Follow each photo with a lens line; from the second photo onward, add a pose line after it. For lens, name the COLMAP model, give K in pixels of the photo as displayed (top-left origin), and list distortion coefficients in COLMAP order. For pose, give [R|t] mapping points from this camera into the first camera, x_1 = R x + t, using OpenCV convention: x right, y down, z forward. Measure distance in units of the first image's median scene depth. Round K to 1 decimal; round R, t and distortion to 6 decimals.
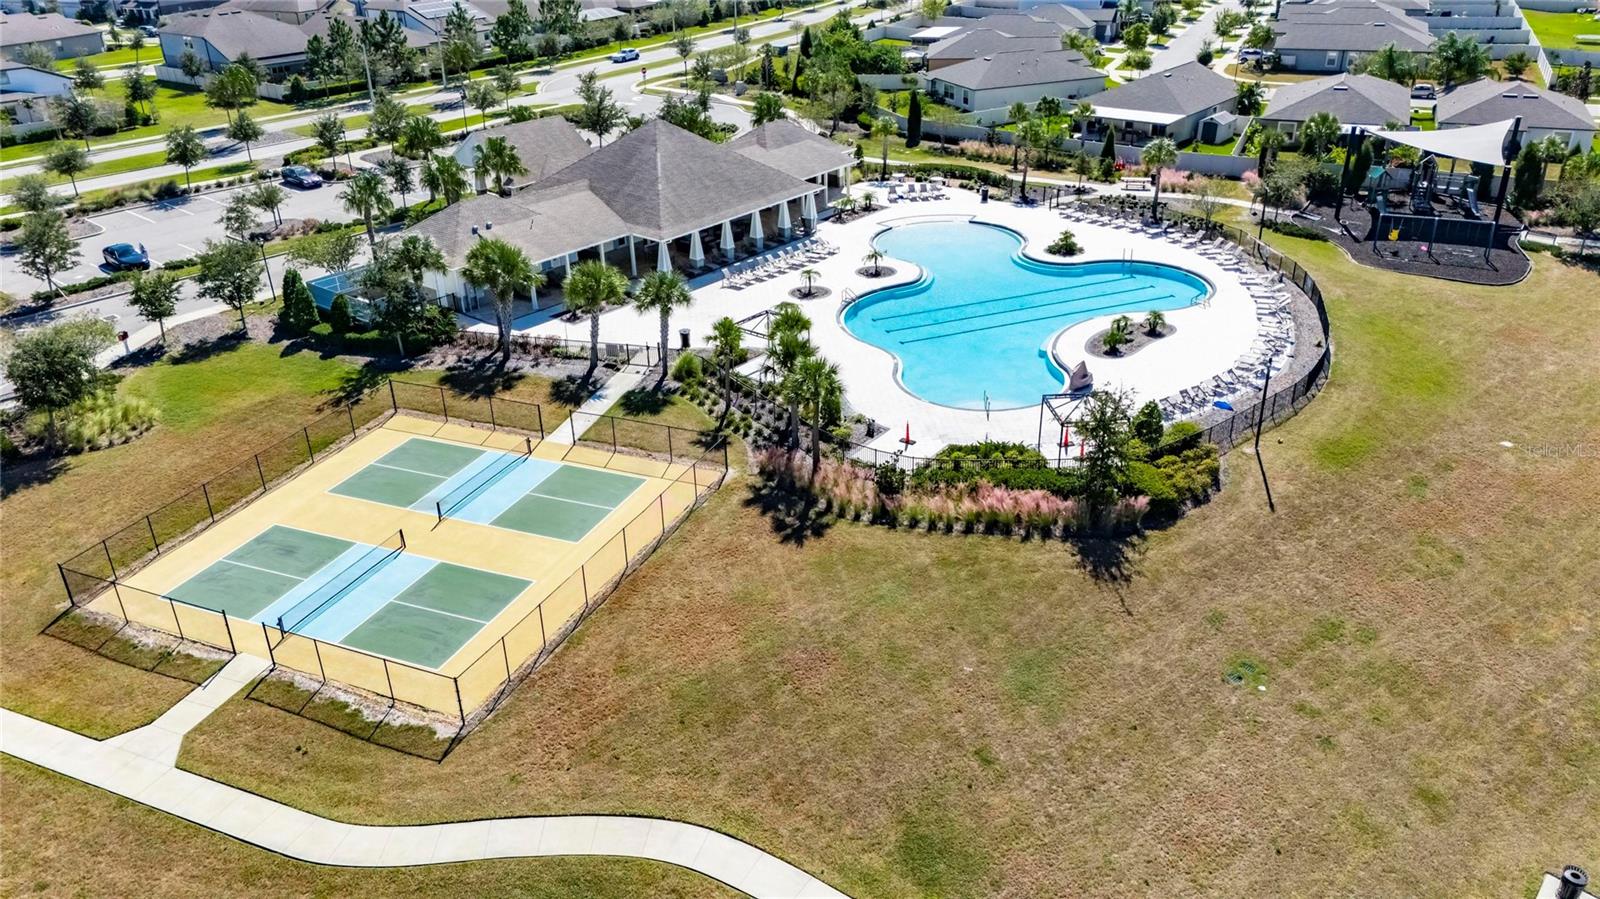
lens RADIAL K [[1157.3, 0, 800.0], [0, 1157.3, 449.5], [0, 0, 1]] dist [0.080377, -0.093001]
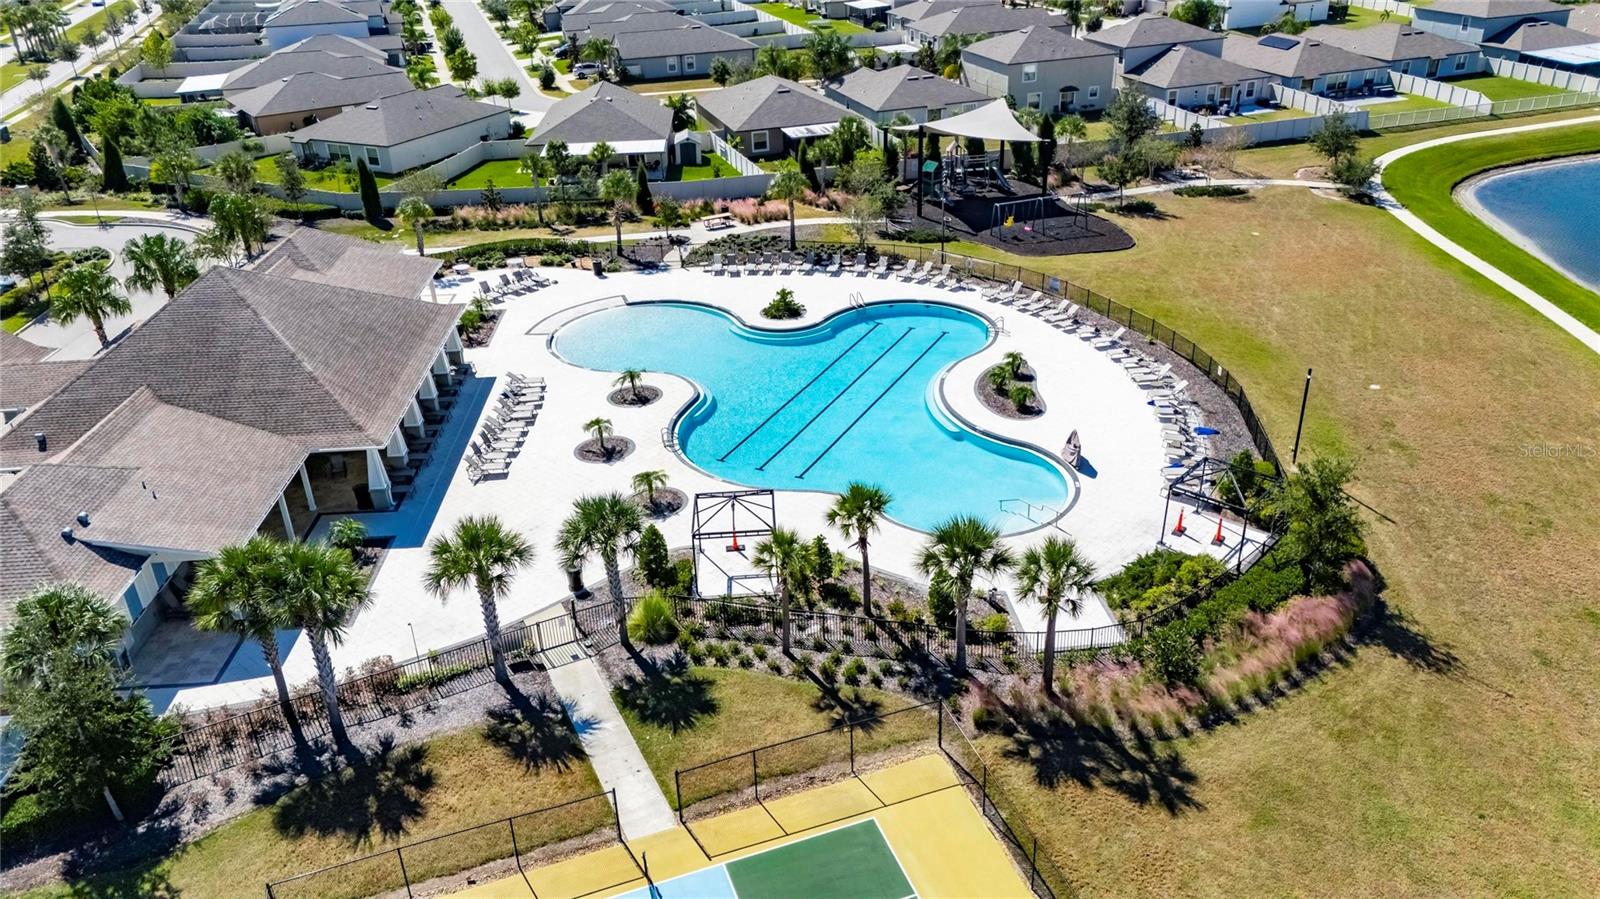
lens RADIAL K [[1157.3, 0, 800.0], [0, 1157.3, 449.5], [0, 0, 1]] dist [0.080377, -0.093001]
pose [[0.735747, -0.312177, 0.601017, -0.382637], [0.317374, 0.942882, 0.101228, -0.192417], [-0.598289, 0.116269, 0.792800, 0.393045]]
